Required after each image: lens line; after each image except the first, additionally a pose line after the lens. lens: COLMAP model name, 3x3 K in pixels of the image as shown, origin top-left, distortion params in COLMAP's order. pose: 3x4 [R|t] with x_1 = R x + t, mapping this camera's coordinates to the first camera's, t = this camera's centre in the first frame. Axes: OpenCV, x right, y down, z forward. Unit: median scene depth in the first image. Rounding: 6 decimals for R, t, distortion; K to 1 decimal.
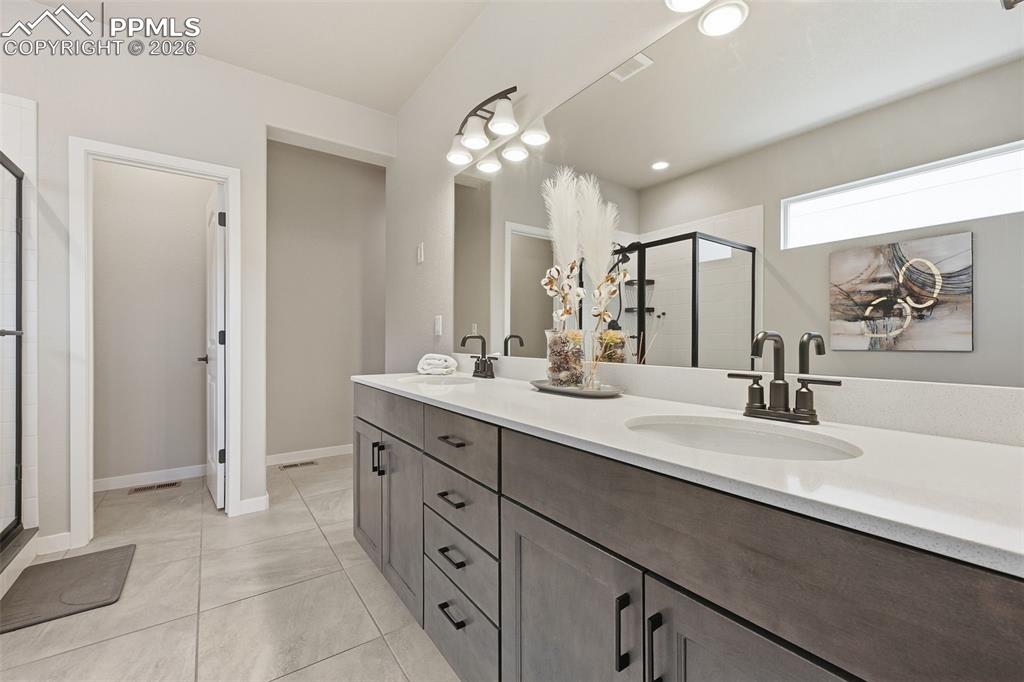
lens RADIAL K [[426.3, 0, 517.4], [0, 426.3, 340.6], [0, 0, 1]] dist [-0.000259, 0.000230]
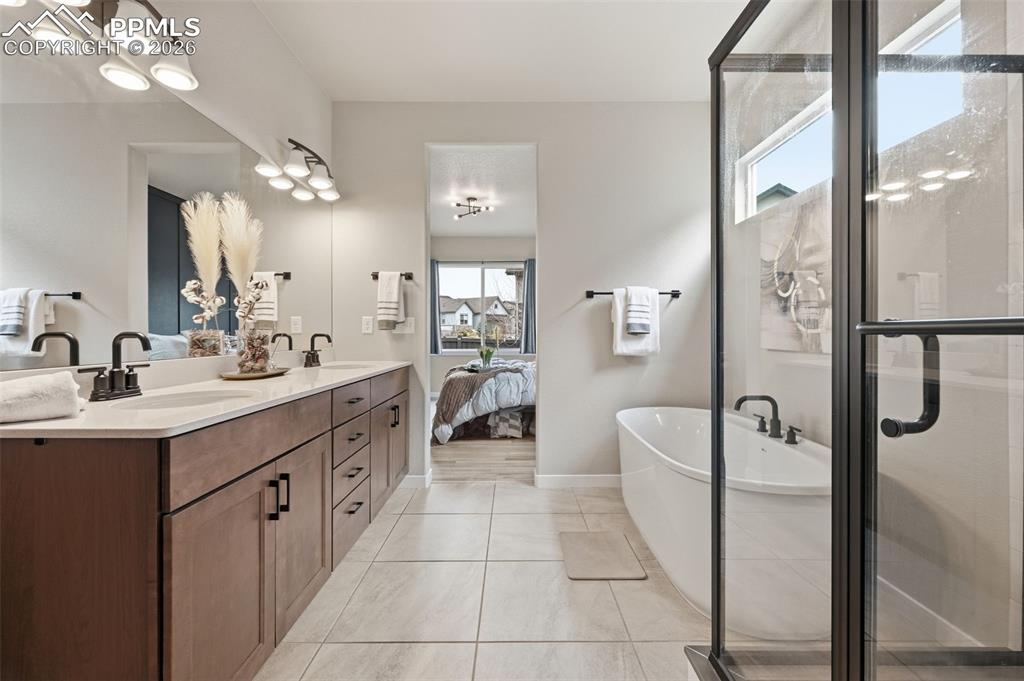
lens RADIAL K [[426.3, 0, 517.4], [0, 426.3, 340.1], [0, 0, 1]] dist [-0.000259, 0.000230]
pose [[-0.816269, -0.012097, 0.577545, -1.079074], [-0.001441, 0.999820, 0.018905, -0.017353], [-0.577670, 0.014599, -0.816140, 1.334163]]
